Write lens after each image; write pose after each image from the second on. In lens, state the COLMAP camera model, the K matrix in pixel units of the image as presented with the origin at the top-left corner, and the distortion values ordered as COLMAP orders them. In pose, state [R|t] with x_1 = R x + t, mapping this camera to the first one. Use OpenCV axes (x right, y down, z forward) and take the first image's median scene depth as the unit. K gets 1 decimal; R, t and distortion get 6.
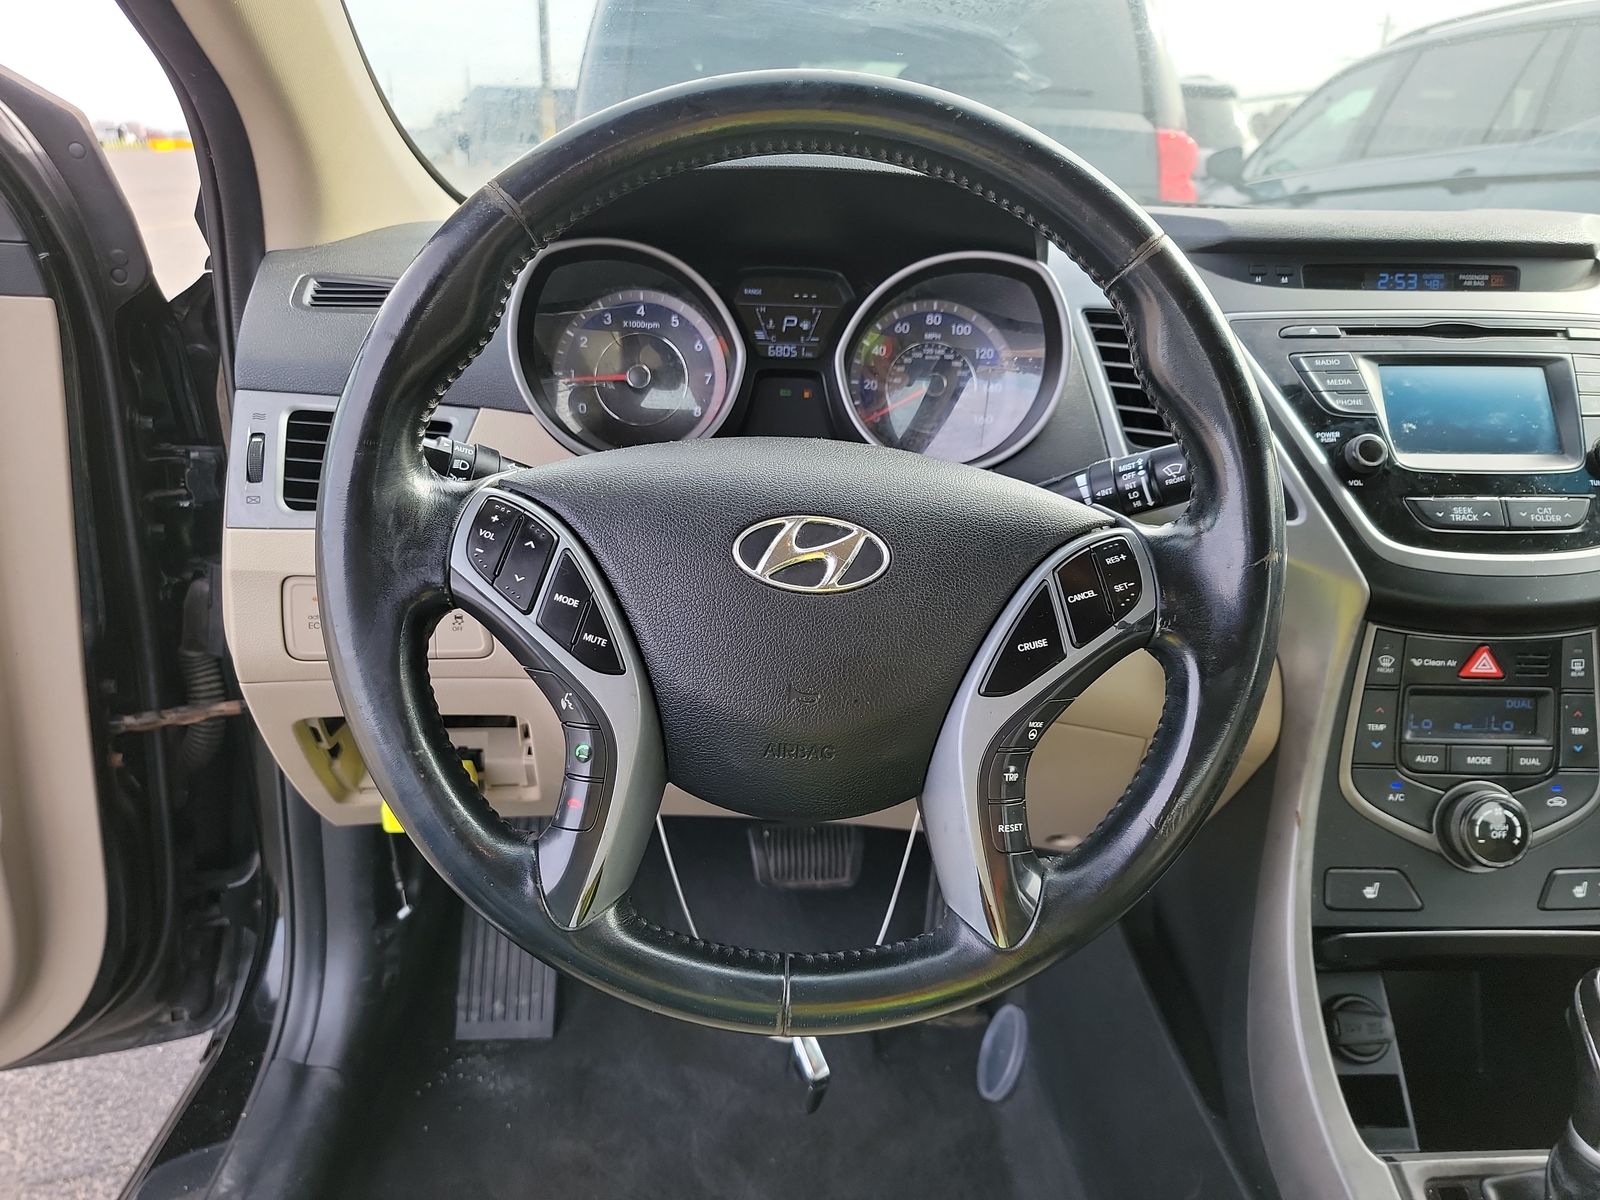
lens RADIAL K [[1117.4, 0, 799.7], [0, 1117.4, 593.8], [0, 0, 1]] dist [0.031861, -0.030145]
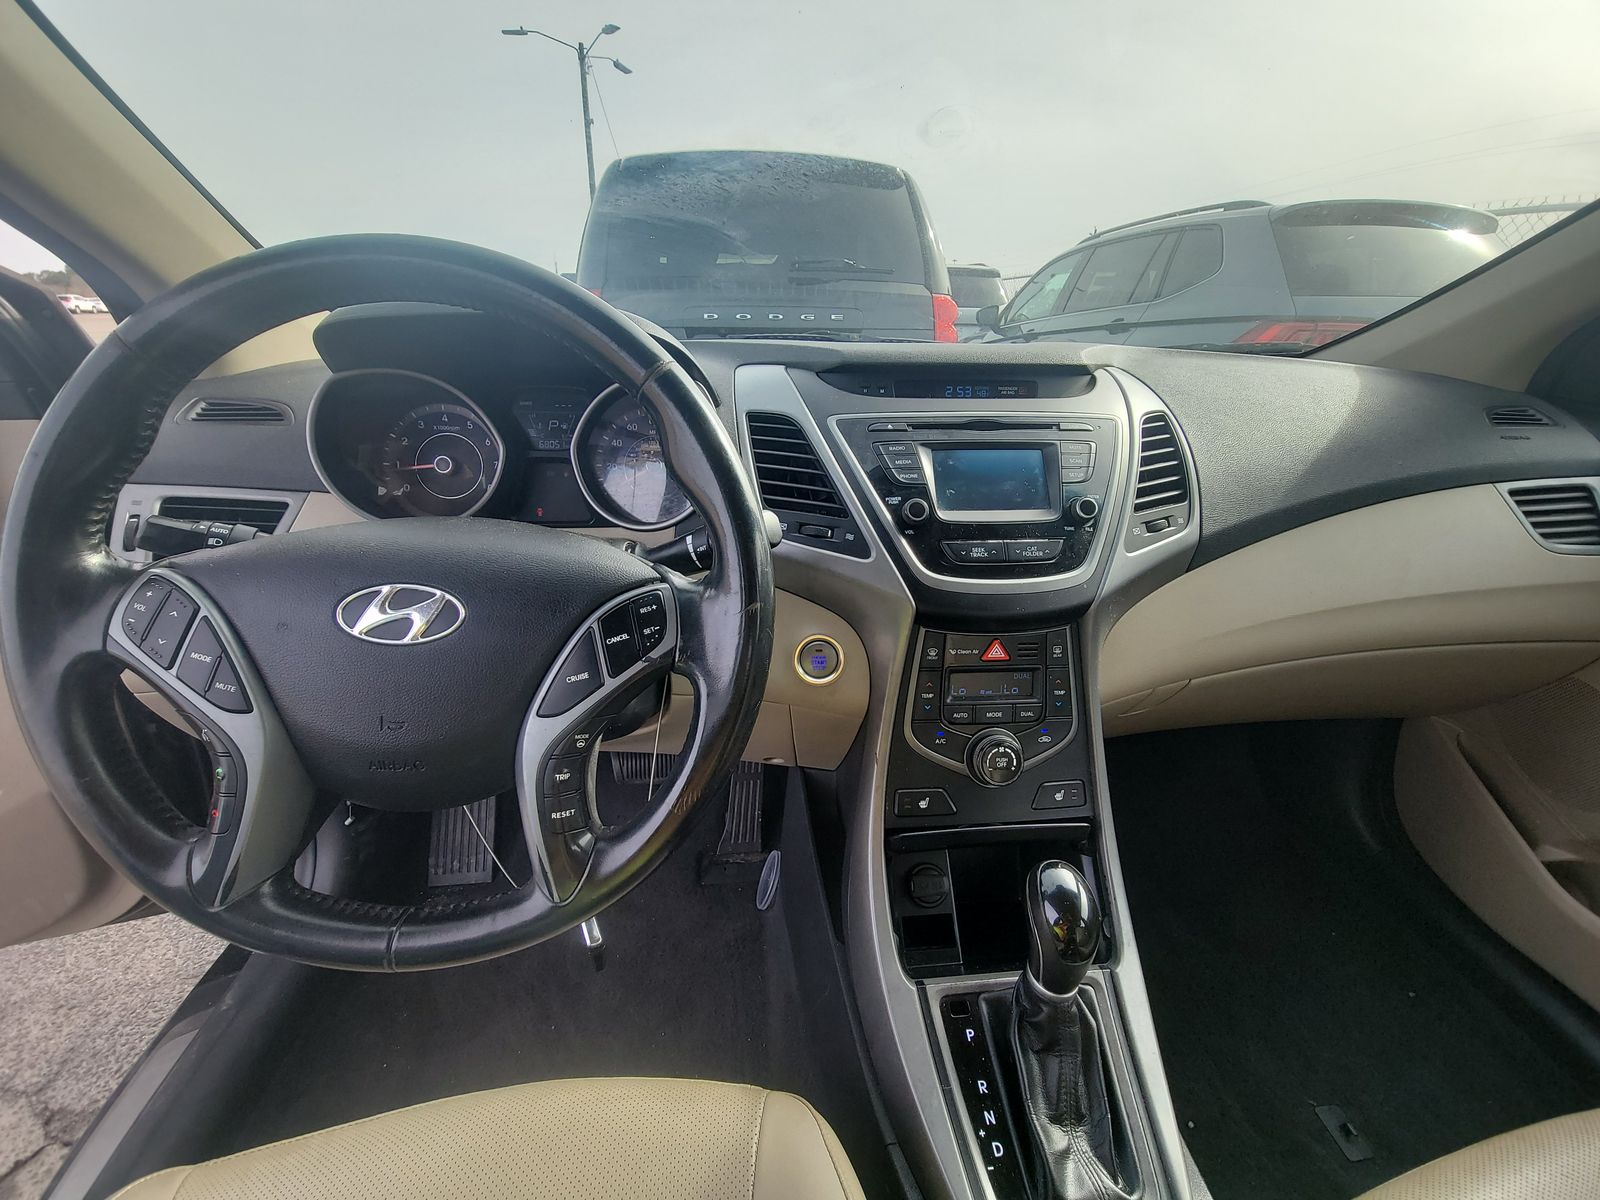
lens RADIAL K [[642.9, 0, 799.9], [0, 642.9, 611.4], [0, 0, 1]] dist [0.001215, -0.001558]
pose [[0.998474, -0.030025, 0.046349, 0.307291], [0.027131, 0.997715, 0.061873, -0.050910], [-0.048101, -0.060521, 0.997007, 0.160799]]
